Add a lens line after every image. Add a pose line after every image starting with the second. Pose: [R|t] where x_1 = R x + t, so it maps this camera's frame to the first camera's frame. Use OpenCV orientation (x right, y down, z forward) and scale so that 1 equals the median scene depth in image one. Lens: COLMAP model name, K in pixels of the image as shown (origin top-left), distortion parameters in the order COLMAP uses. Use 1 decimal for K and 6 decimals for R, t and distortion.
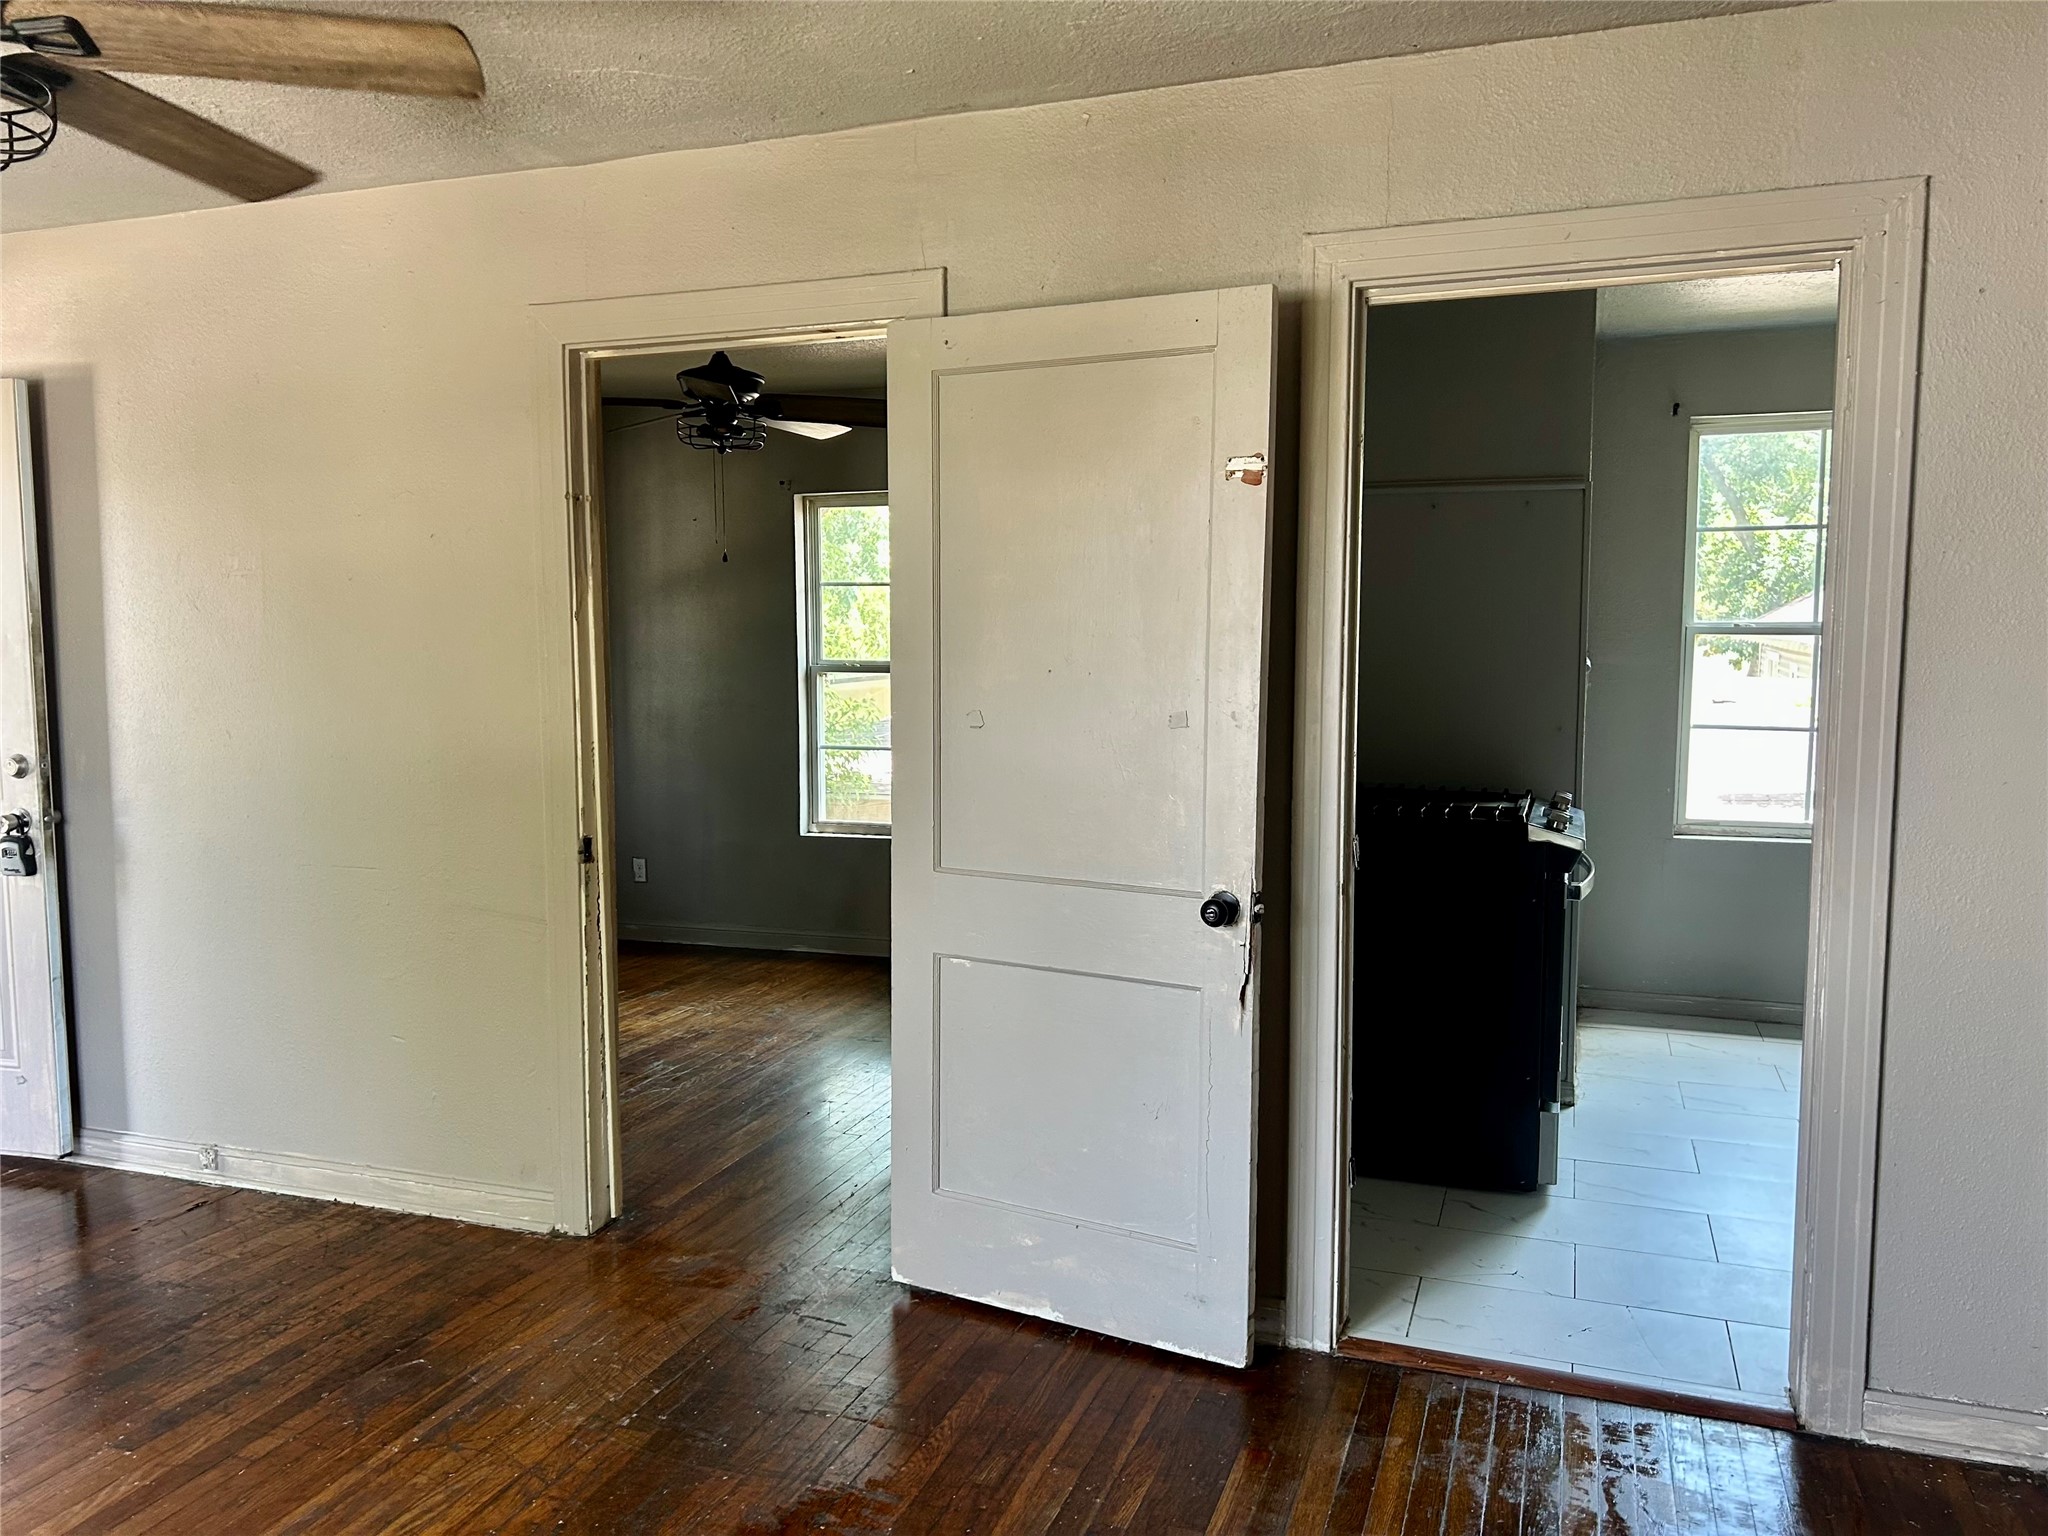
lens RADIAL K [[1539.3, 0, 1024.0], [0, 1539.3, 768.0], [0, 0, 1]] dist [0.041507, -0.055244]
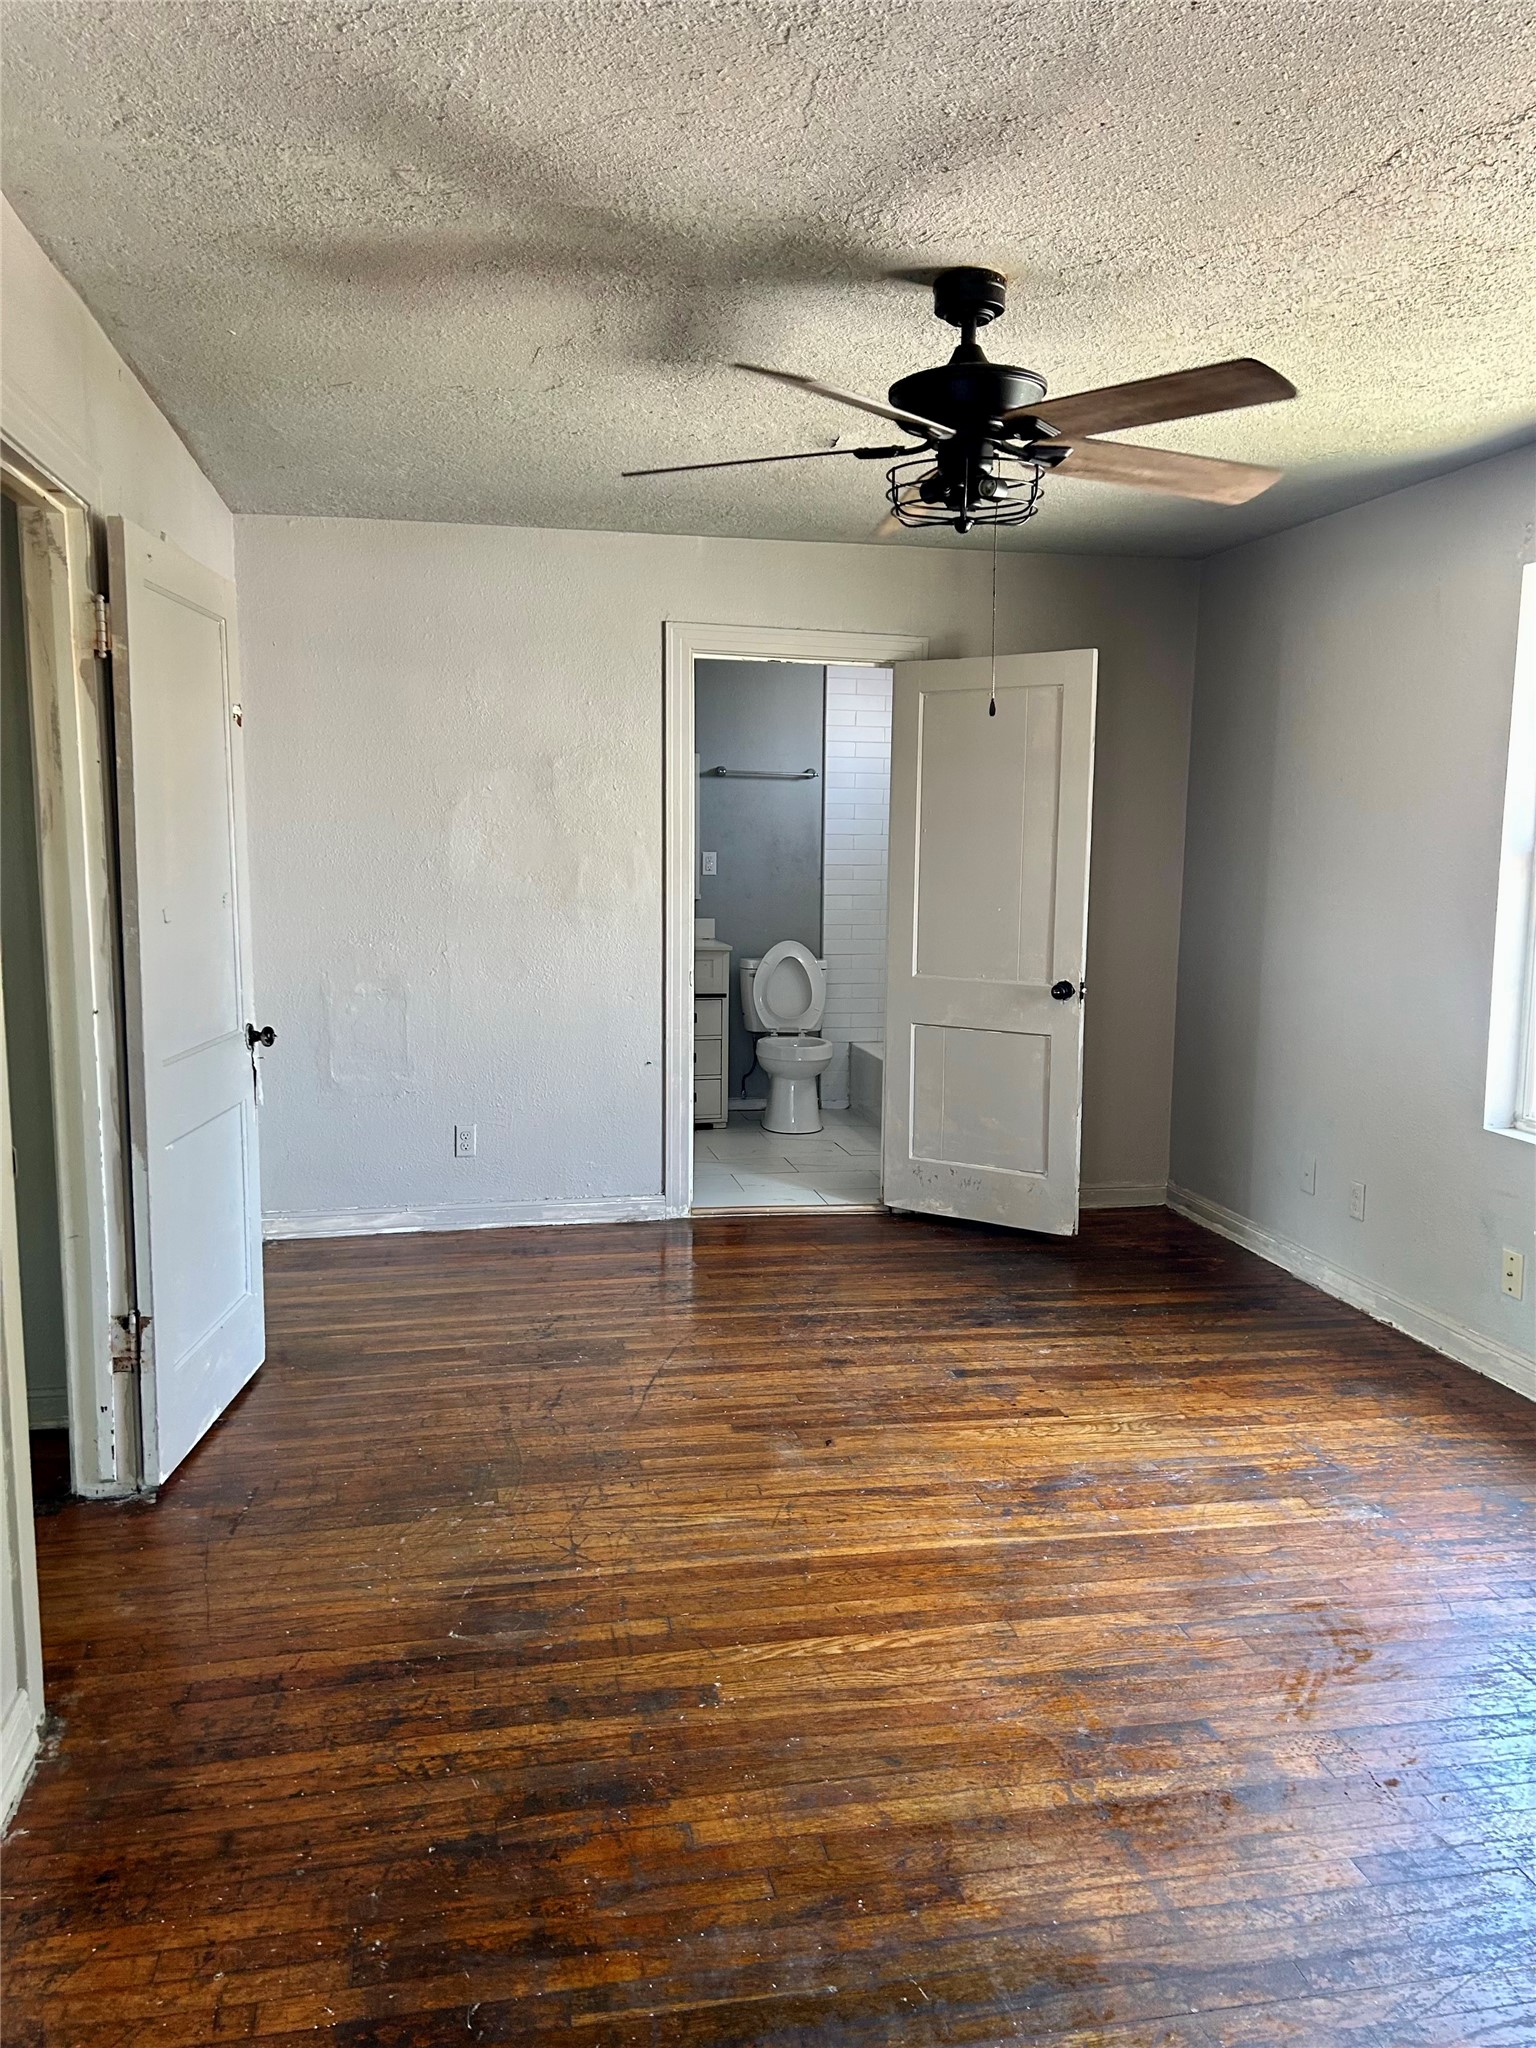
lens RADIAL K [[1523.6, 0, 768.0], [0, 1523.6, 1024.0], [0, 0, 1]] dist [0.174686, -0.476251]
pose [[-0.519265, -0.113049, 0.847103, -1.352026], [0.066793, 0.982812, 0.172103, -0.134033], [-0.851999, 0.145947, -0.502789, 1.375968]]
